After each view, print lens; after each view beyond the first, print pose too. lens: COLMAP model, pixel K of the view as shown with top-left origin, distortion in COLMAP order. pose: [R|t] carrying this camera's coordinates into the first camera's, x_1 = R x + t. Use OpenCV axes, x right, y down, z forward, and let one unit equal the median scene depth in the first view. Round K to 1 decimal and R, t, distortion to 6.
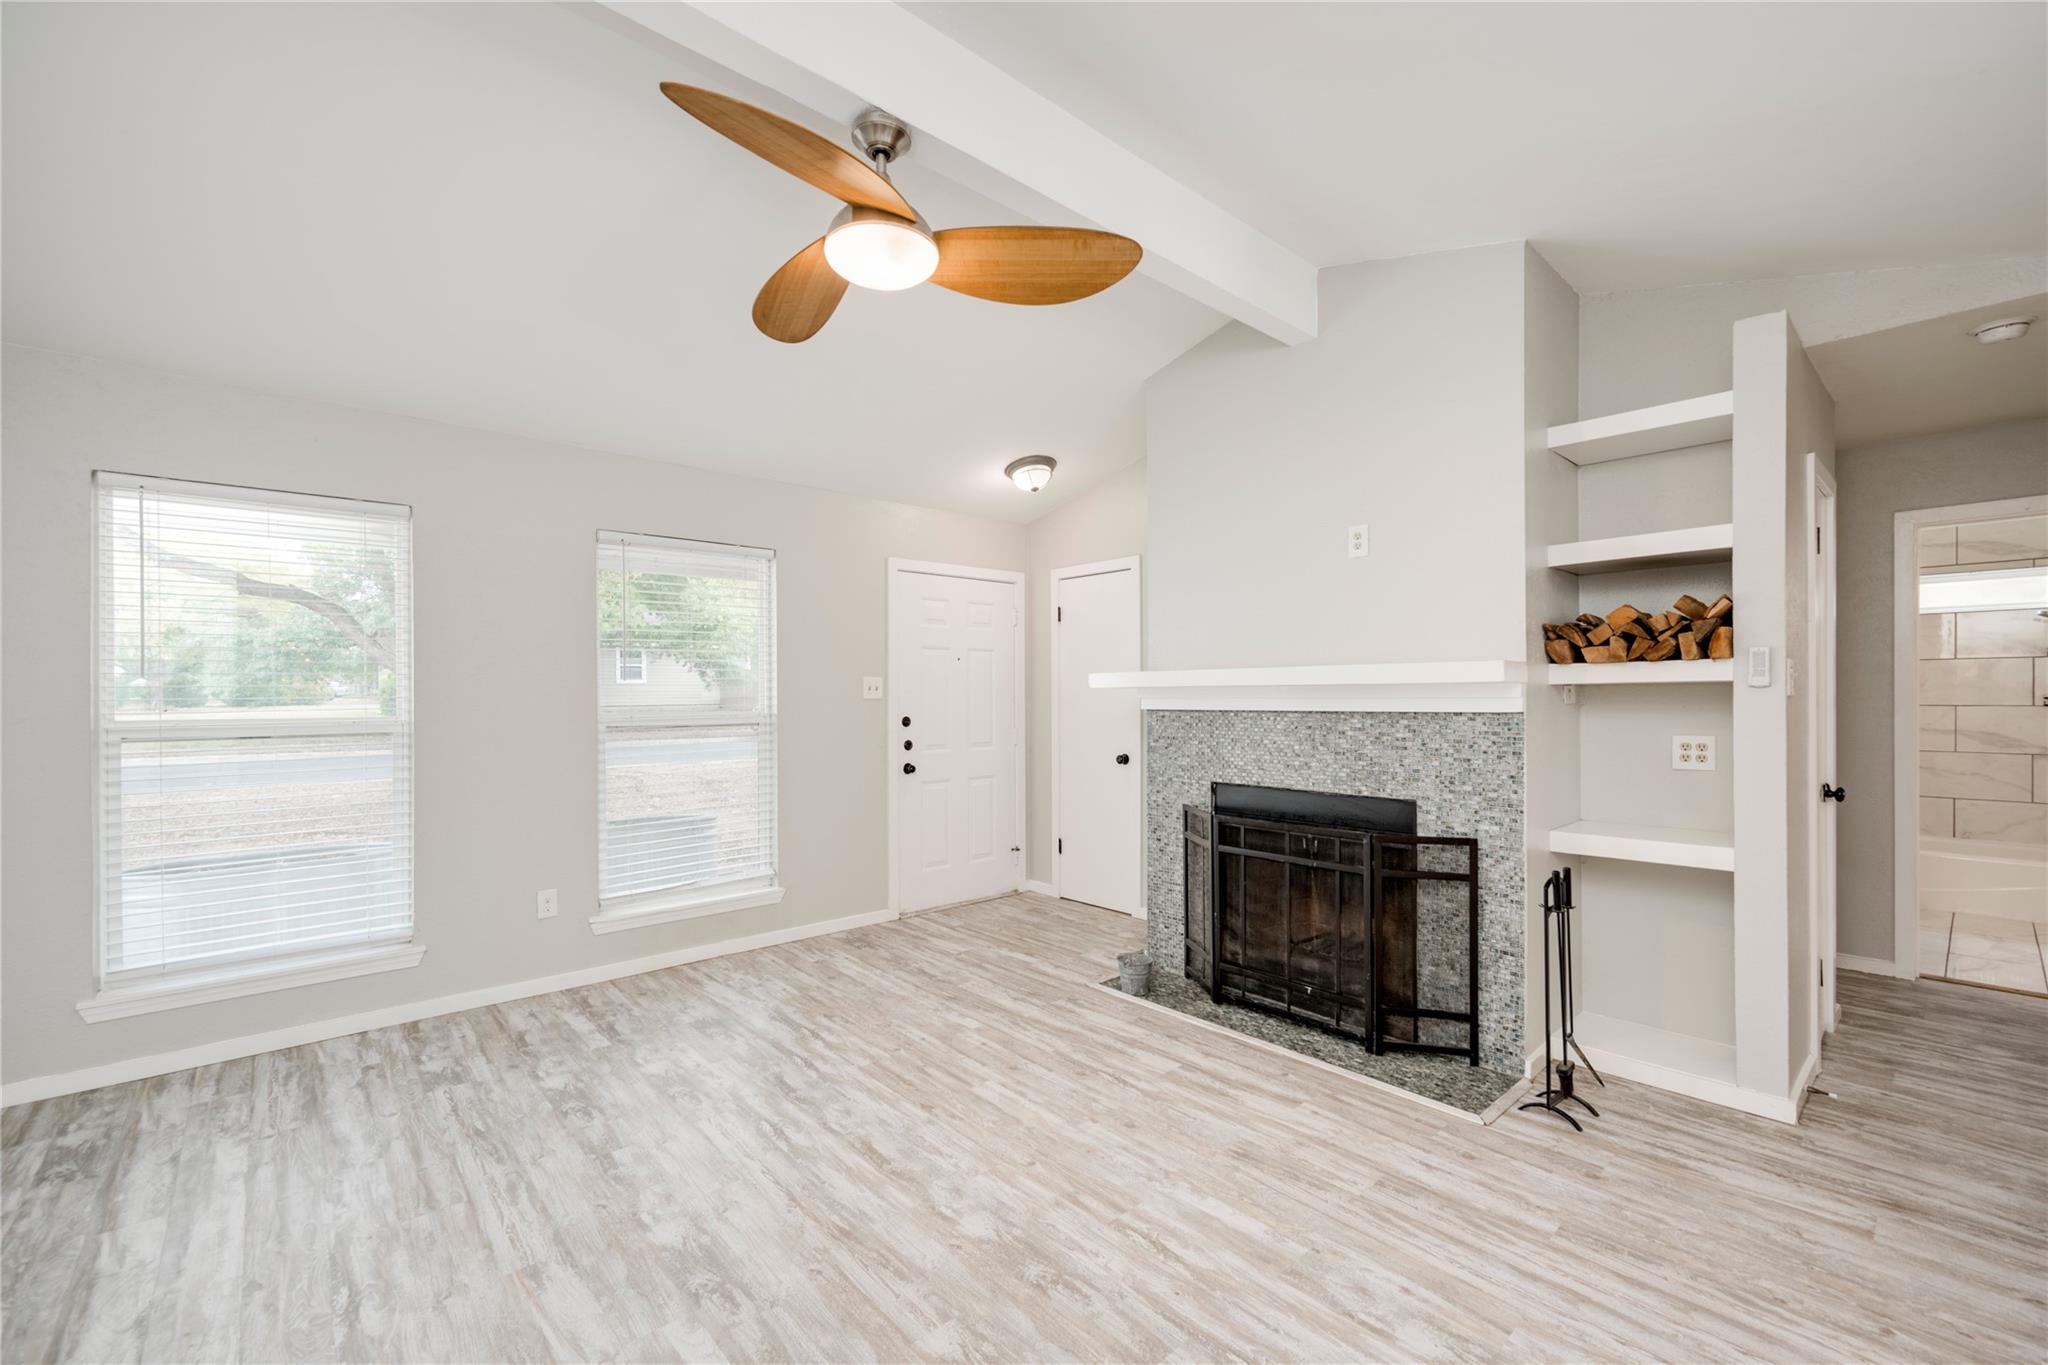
lens RADIAL K [[854.8, 0, 1038.3], [0, 854.8, 700.1], [0, 0, 1]] dist [-0.000107, -0.000431]
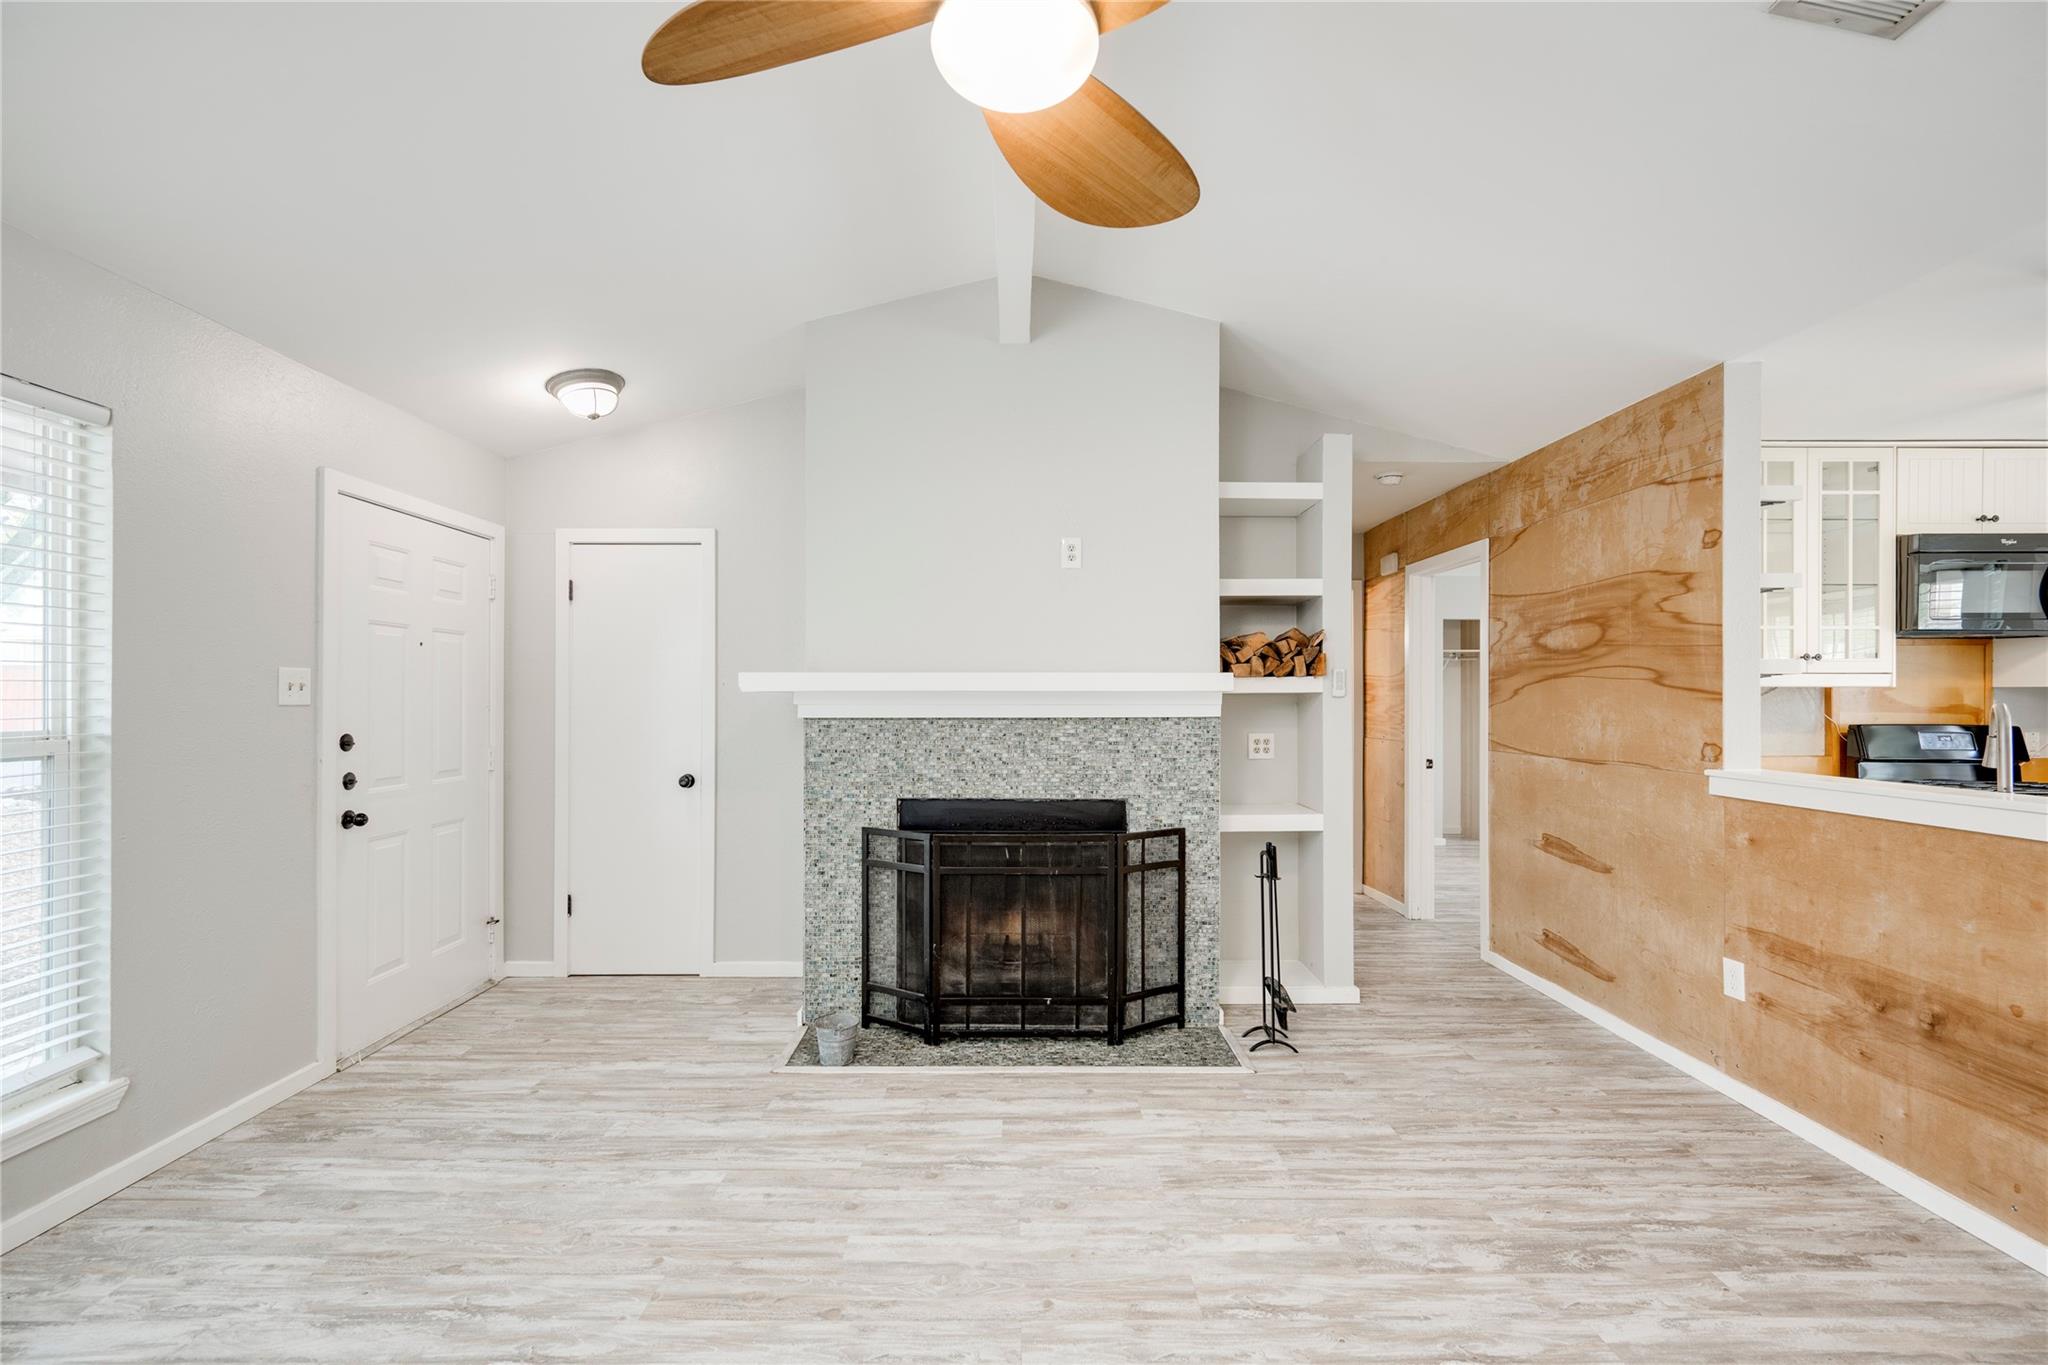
lens RADIAL K [[854.8, 0, 1022.7], [0, 854.8, 696.3], [0, 0, 1]] dist [-0.000107, -0.000431]
pose [[0.665745, 0.008491, 0.746131, -0.484526], [0.000705, 0.999928, -0.012008, -0.000362], [-0.746179, 0.008520, 0.665691, 0.396028]]
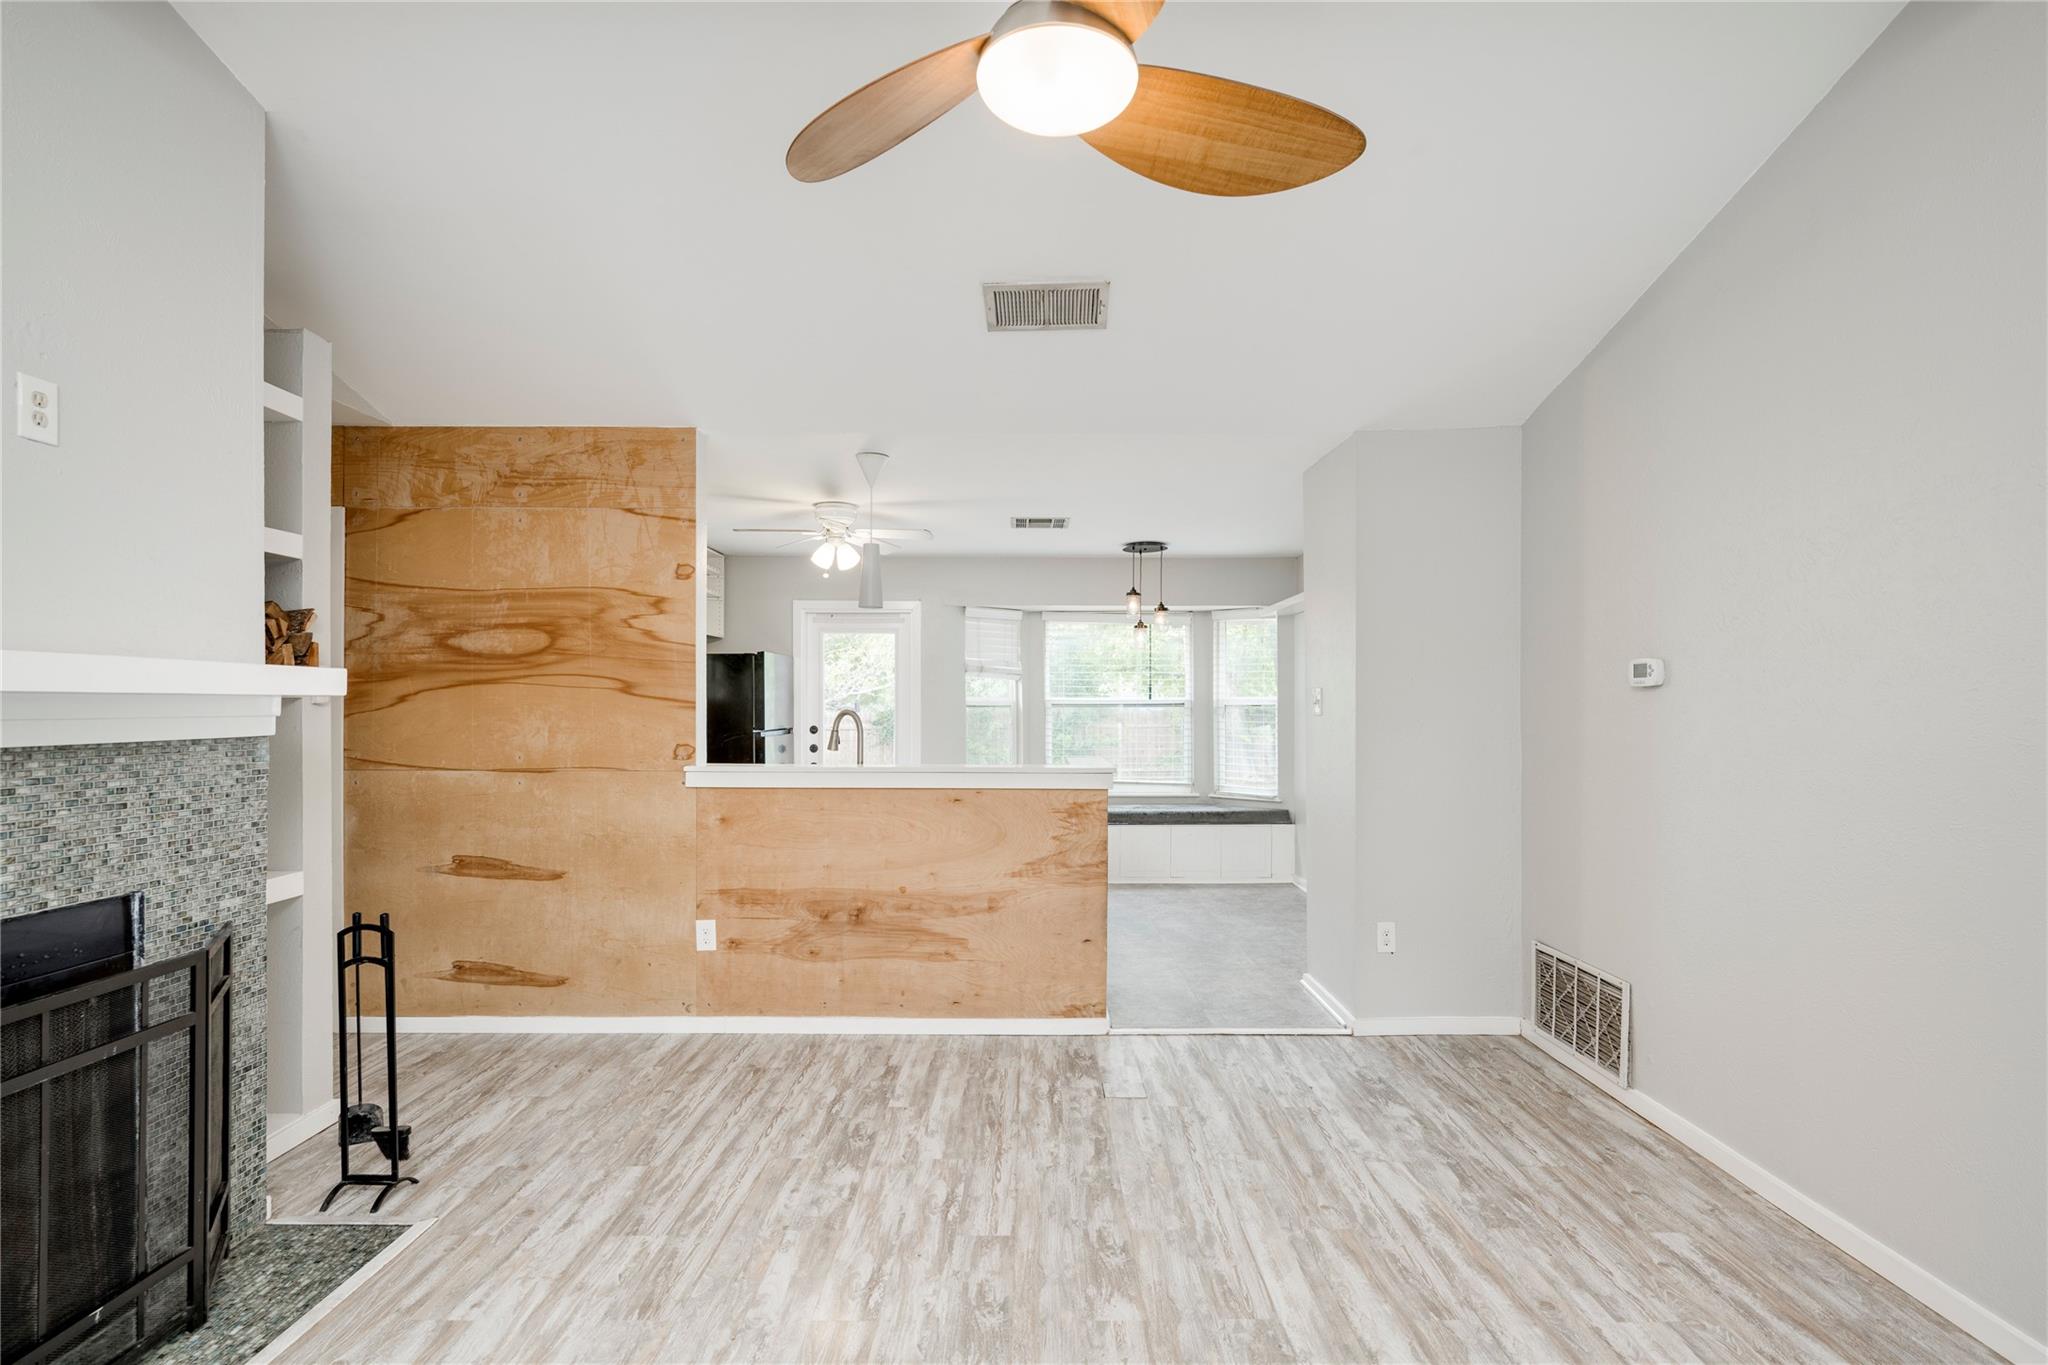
lens RADIAL K [[1039.4, 0, 1031.5], [0, 1039.4, 711.0], [0, 0, 1]] dist [-0.001528, 0.000708]
pose [[-0.741805, 0.001862, 0.670613, -0.526262], [0.007539, 0.999956, 0.005563, -0.007256], [-0.670573, 0.009182, -0.741787, 1.181338]]
